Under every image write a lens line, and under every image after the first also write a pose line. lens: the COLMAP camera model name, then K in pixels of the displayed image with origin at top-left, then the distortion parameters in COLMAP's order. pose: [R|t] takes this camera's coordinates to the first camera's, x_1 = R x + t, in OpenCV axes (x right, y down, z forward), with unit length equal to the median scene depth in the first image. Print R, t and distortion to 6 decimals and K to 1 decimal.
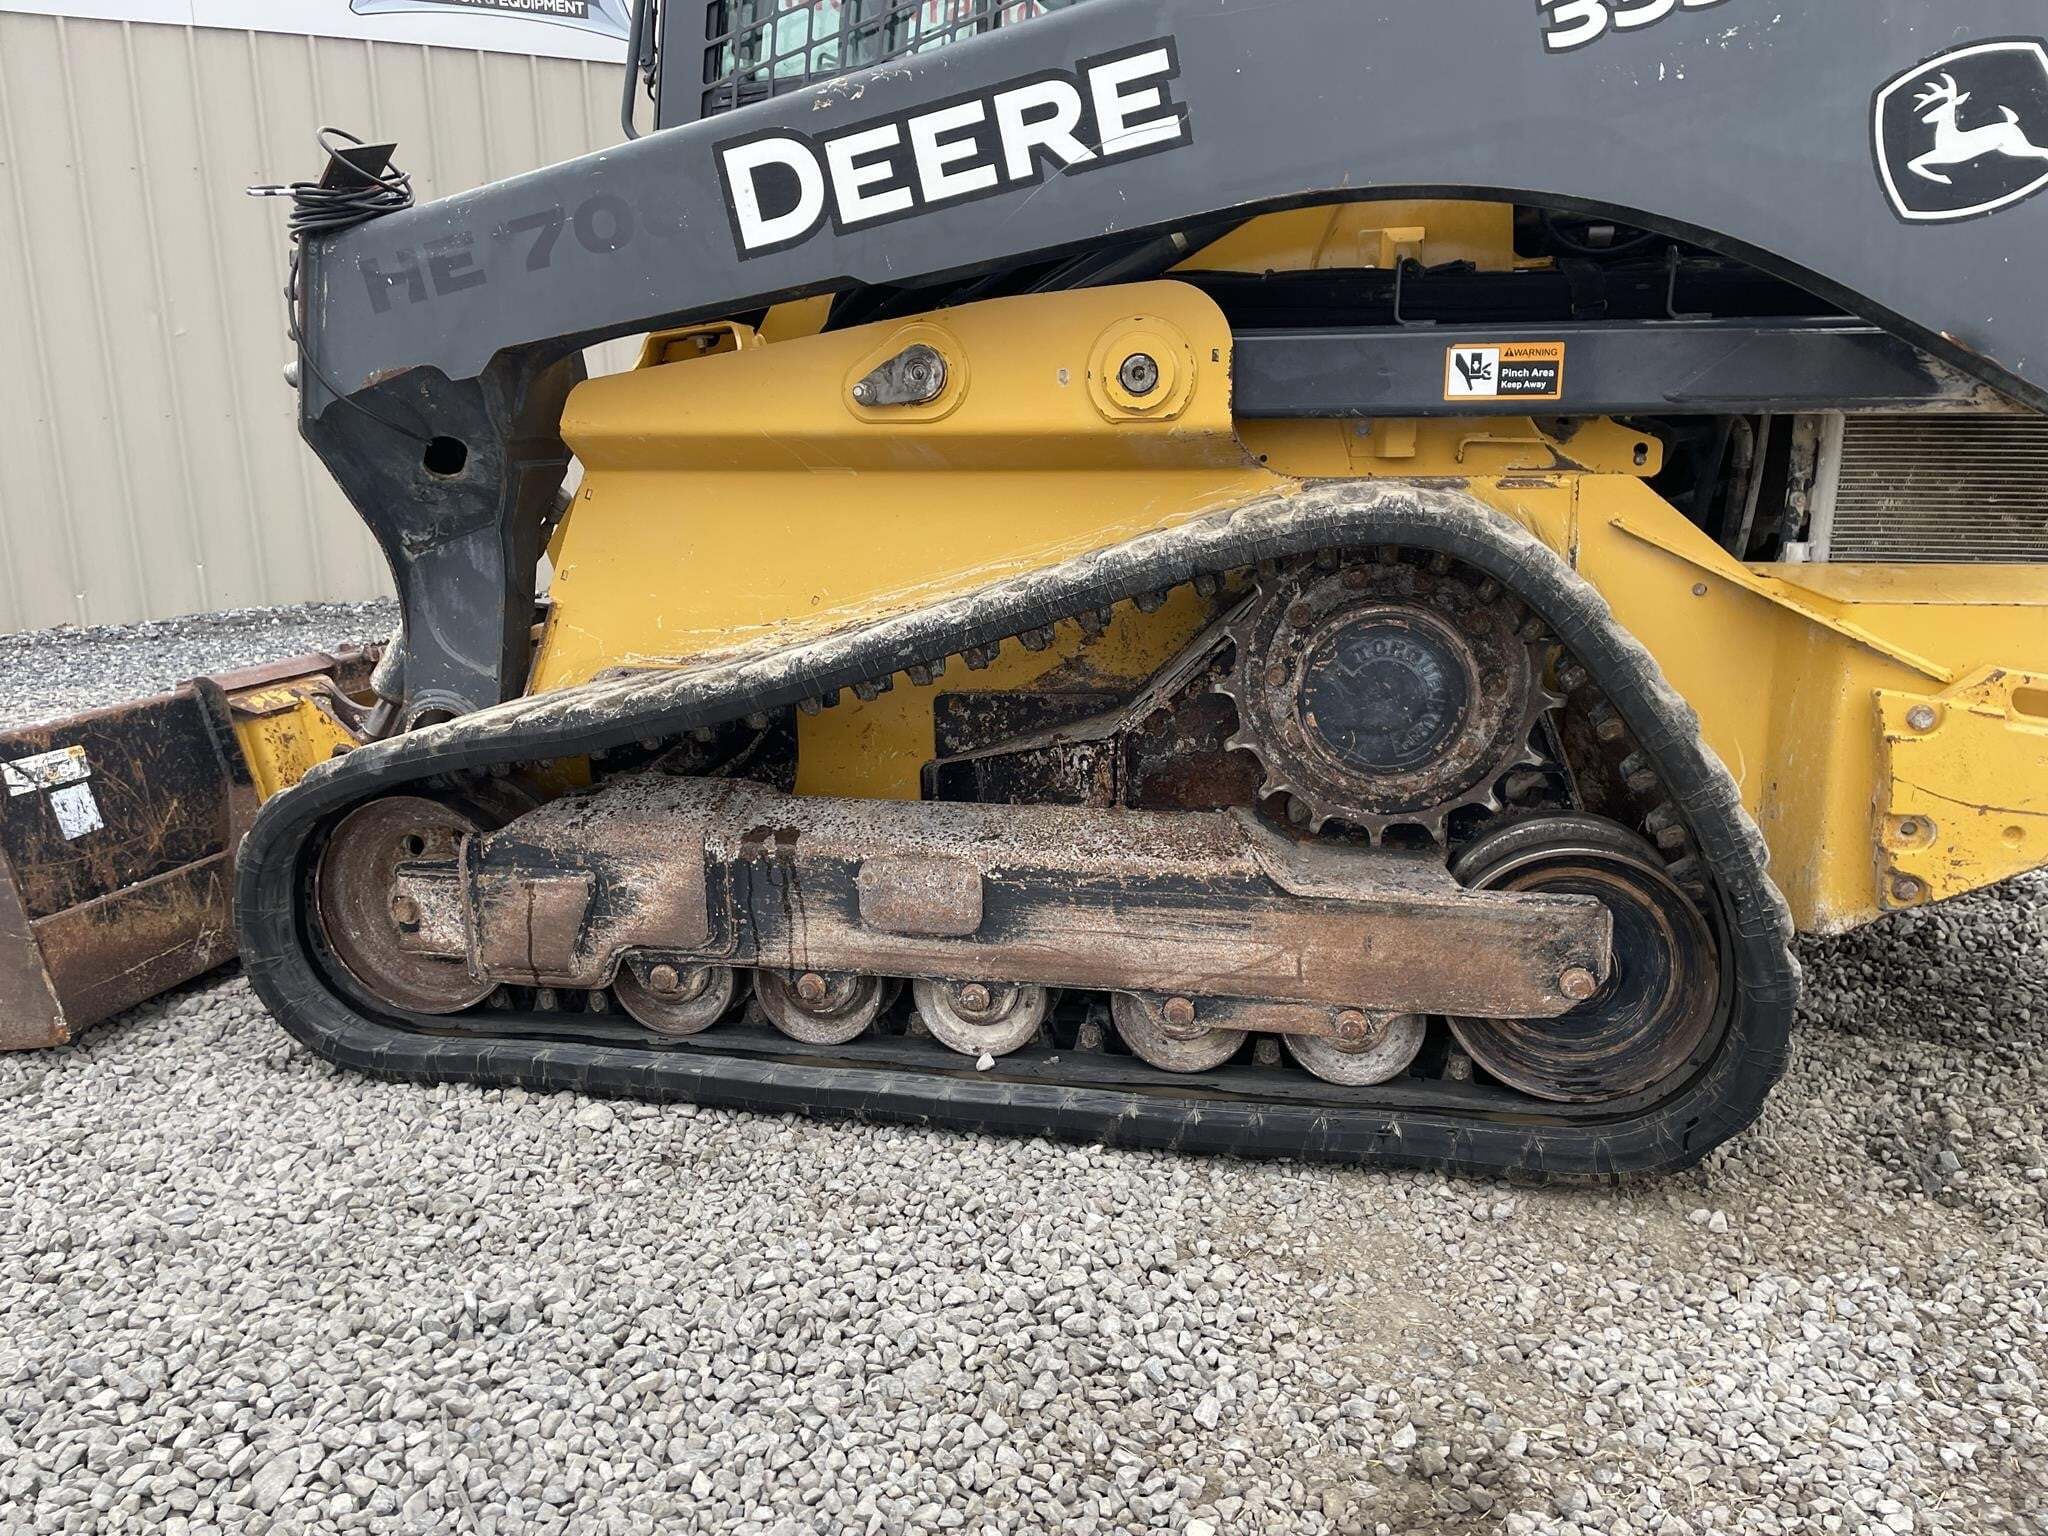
lens RADIAL K [[1529.7, 0, 1039.6], [0, 1529.7, 757.6], [0, 0, 1]] dist [0.097813, -0.131322]
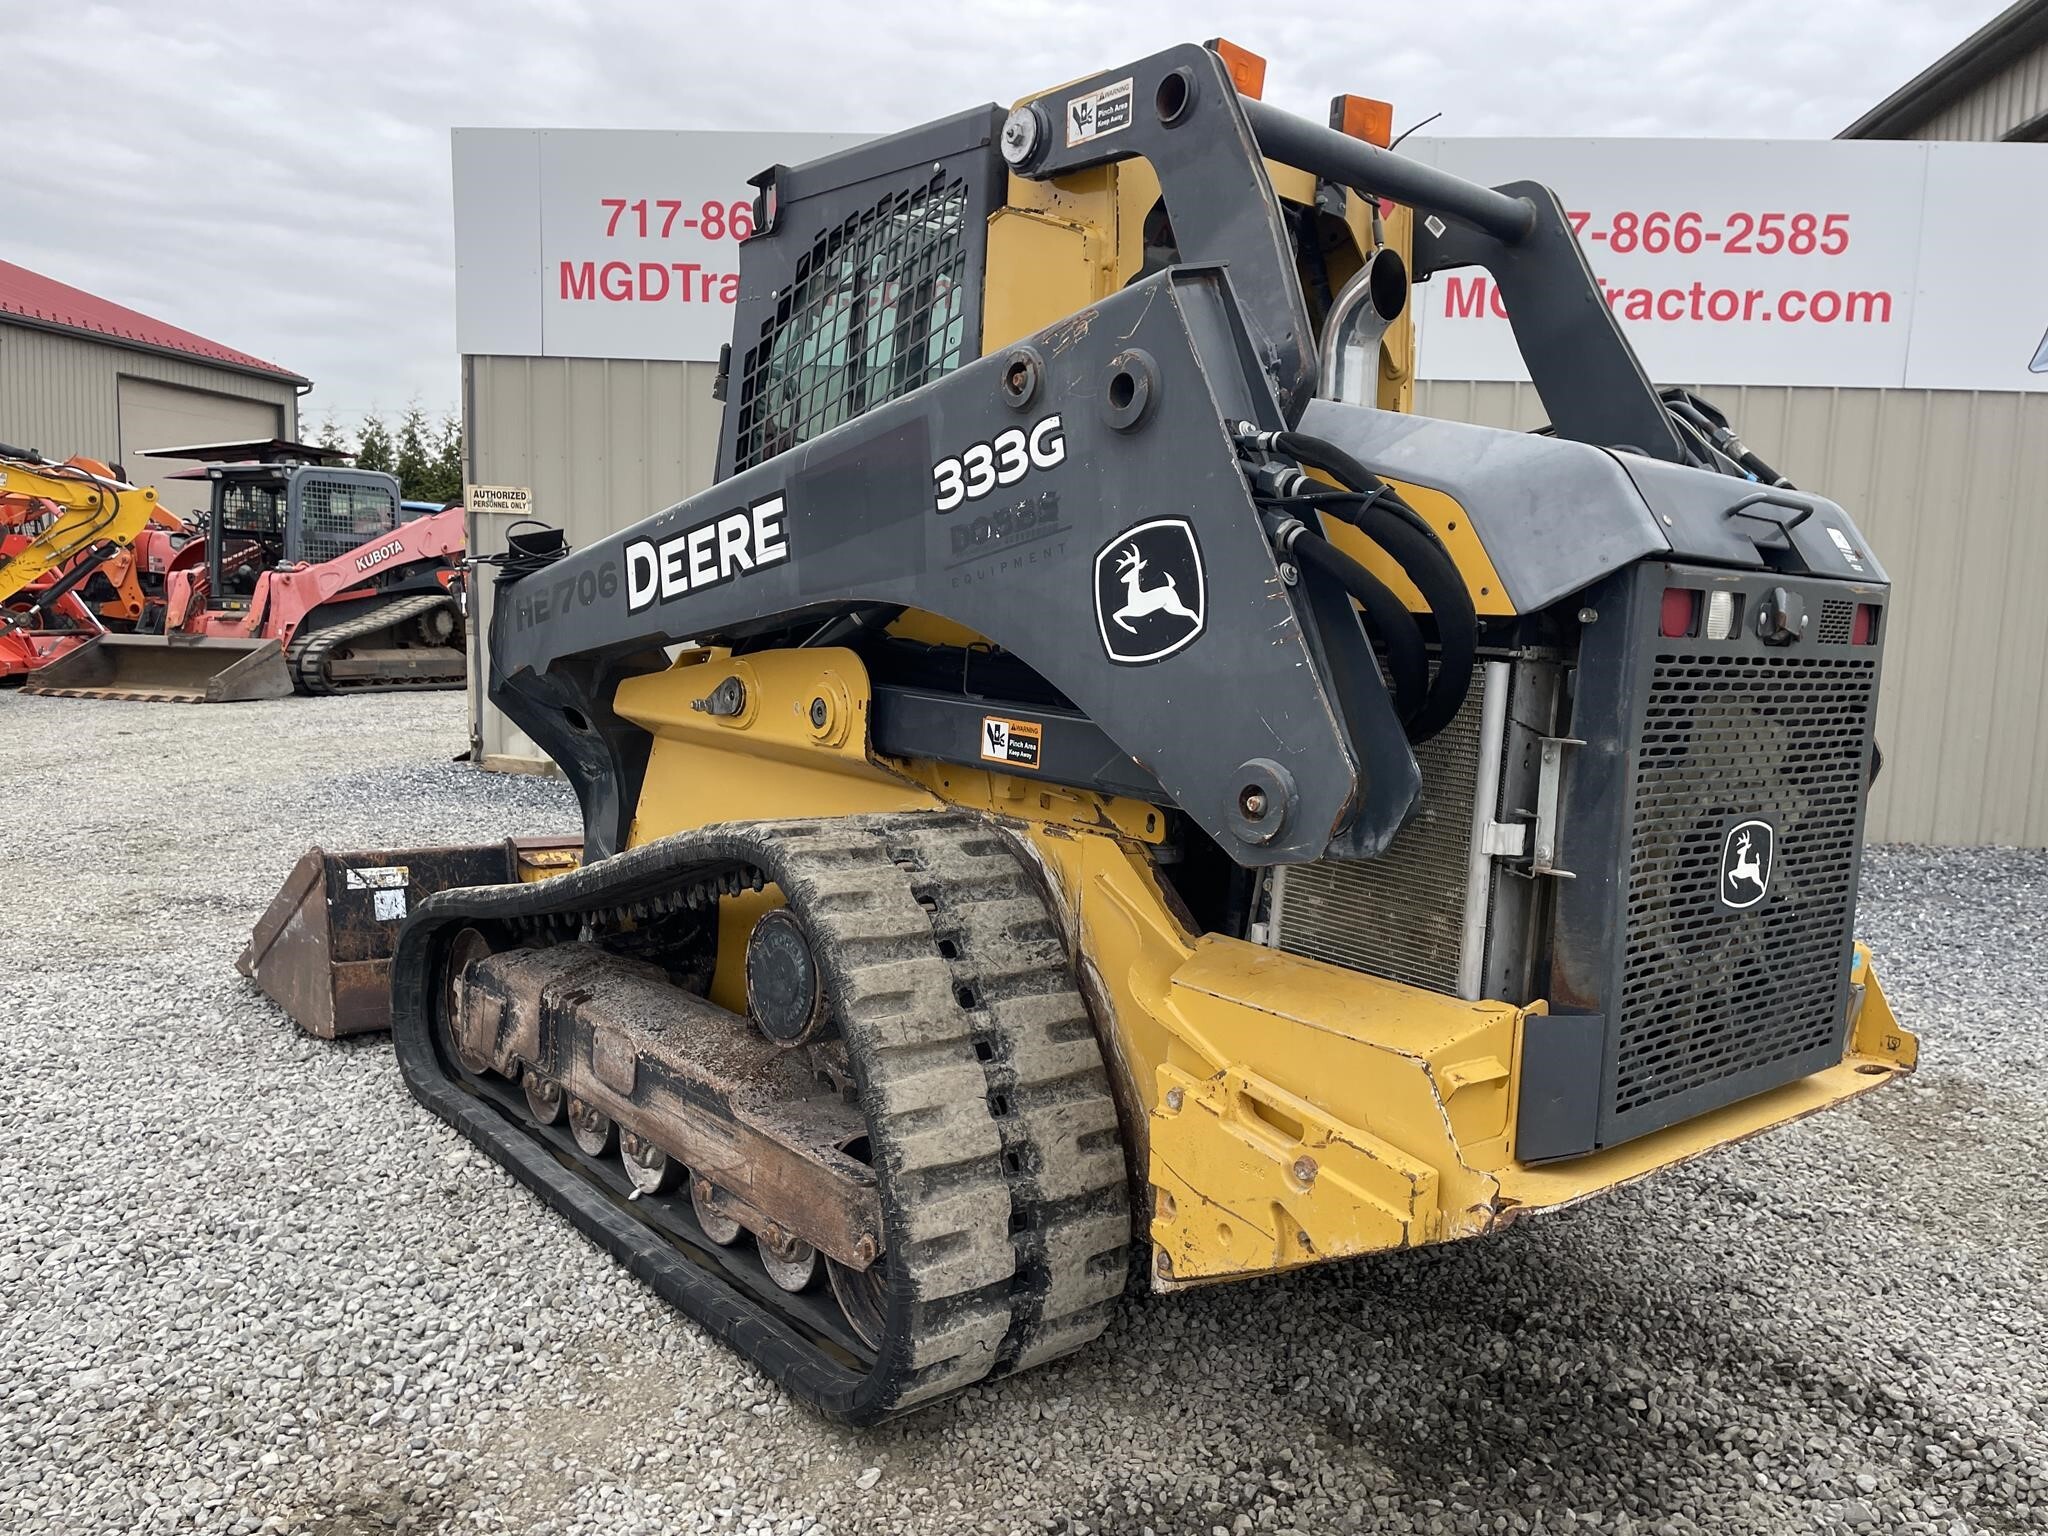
lens RADIAL K [[1593.2, 0, 963.4], [0, 1593.2, 769.8], [0, 0, 1]] dist [0.134425, -0.191056]
pose [[0.768558, 0.117534, -0.628891, 1.074799], [-0.194502, 0.979378, -0.054661, -0.153536], [0.609498, 0.164330, 0.775569, 0.007453]]
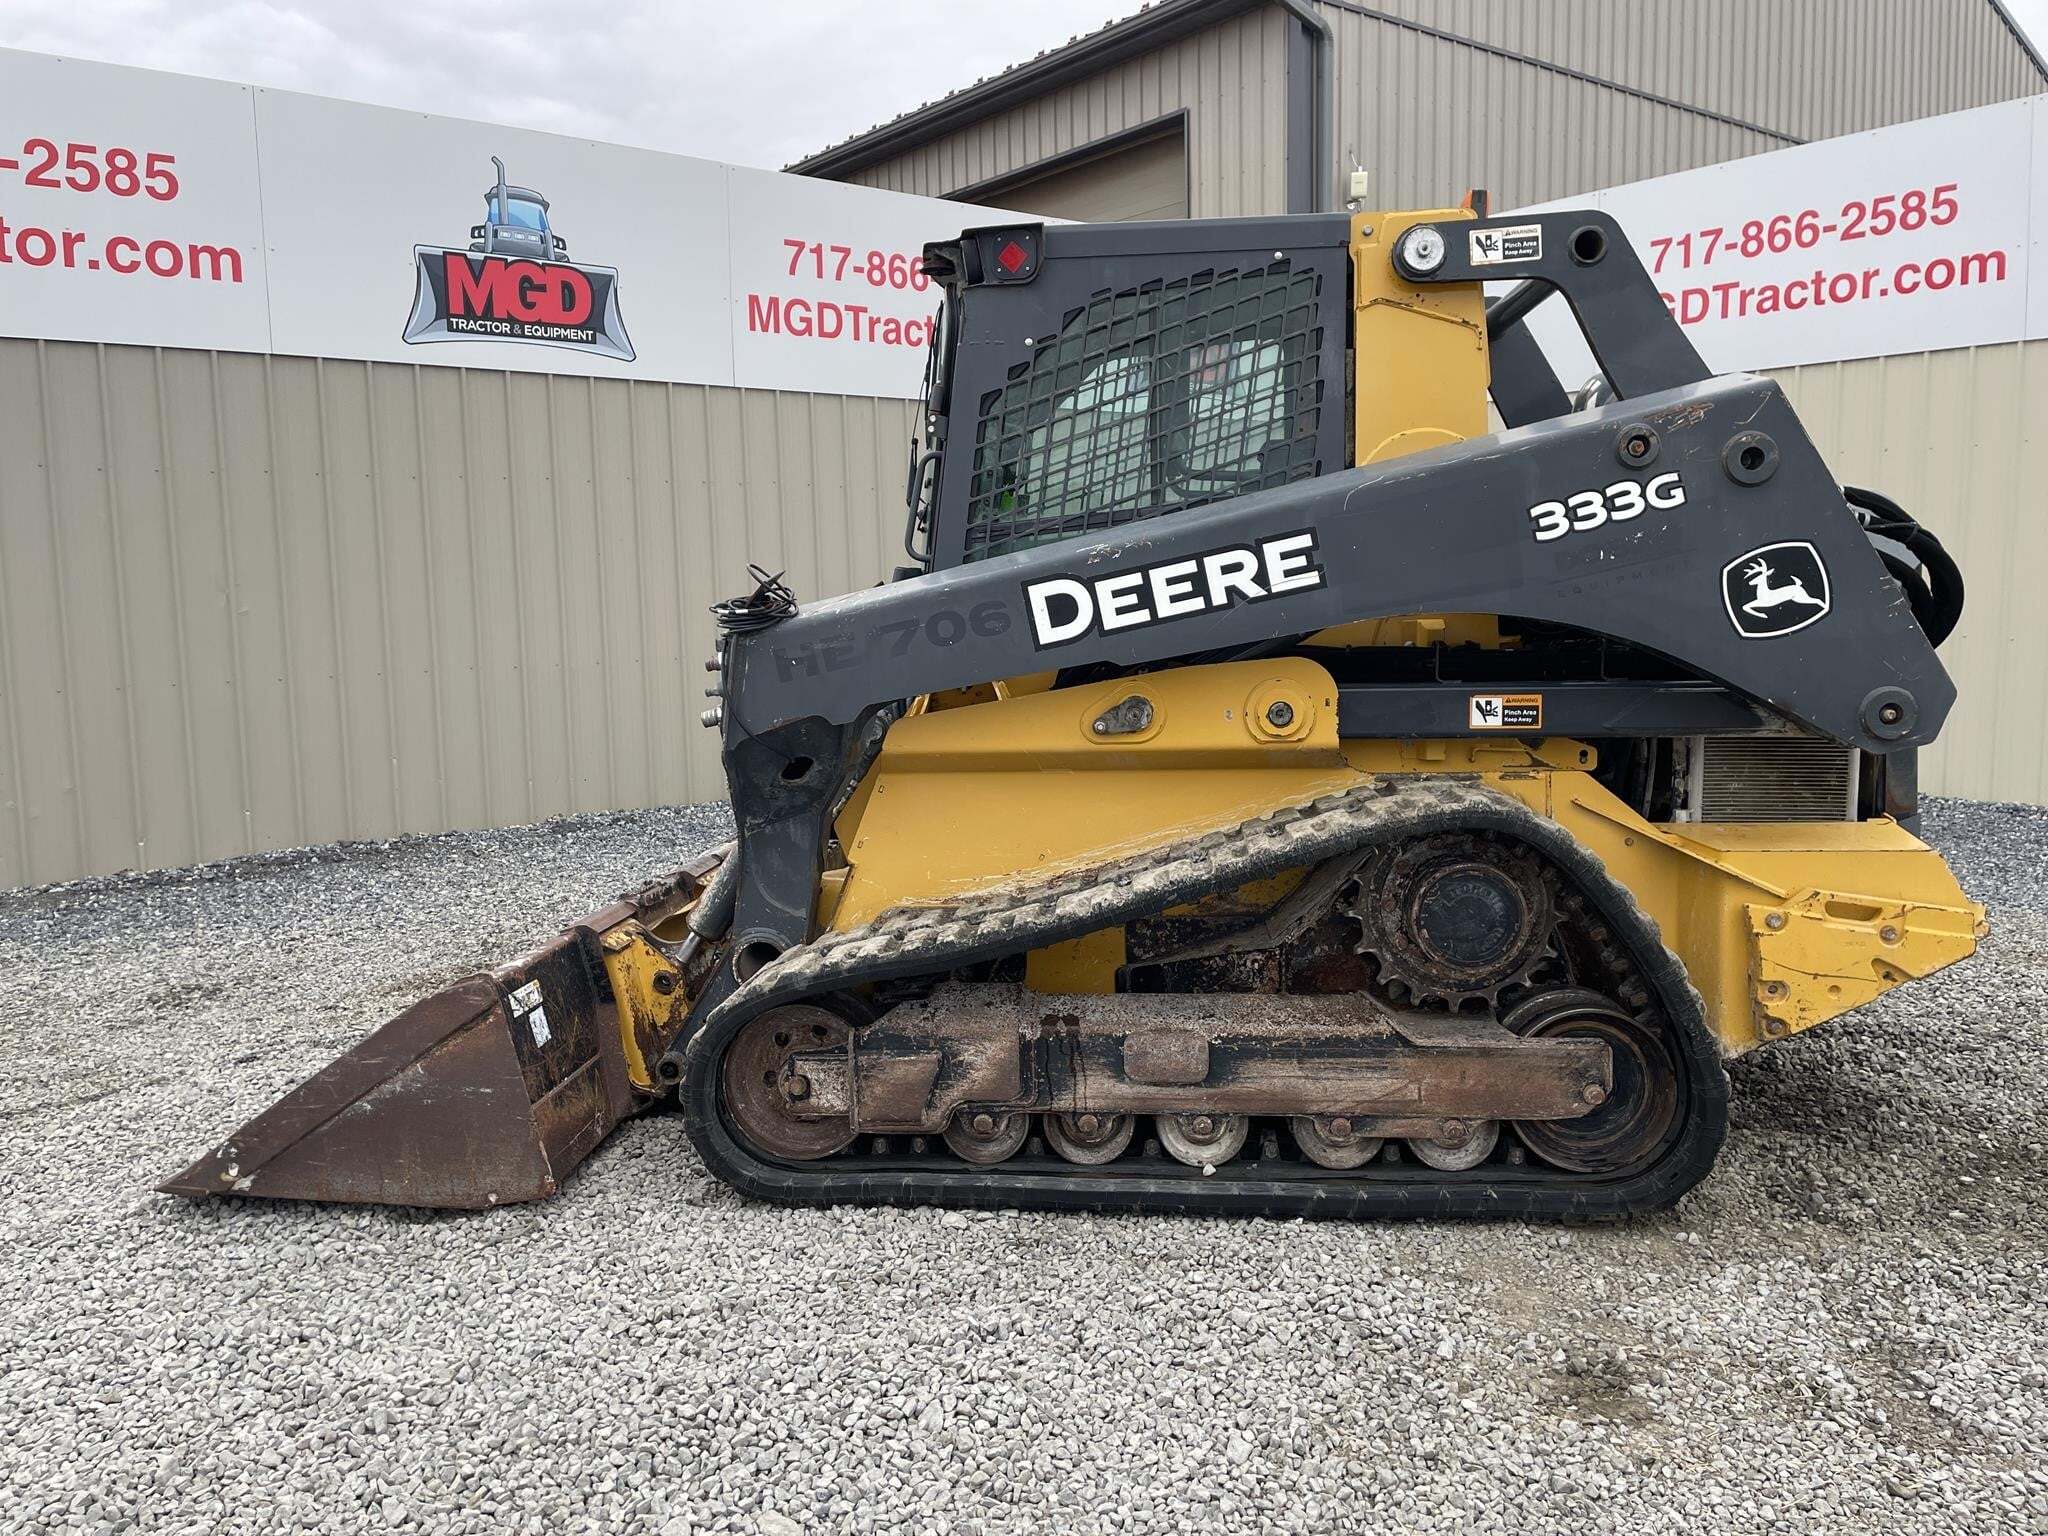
lens RADIAL K [[1483.8, 0, 1035.6], [0, 1483.8, 749.2], [0, 0, 1]] dist [0.089111, -0.120958]
pose [[0.992752, -0.020103, 0.118491, -0.379850], [0.035633, 0.990815, -0.130447, -0.024540], [-0.114780, 0.133724, 0.984349, -0.484678]]
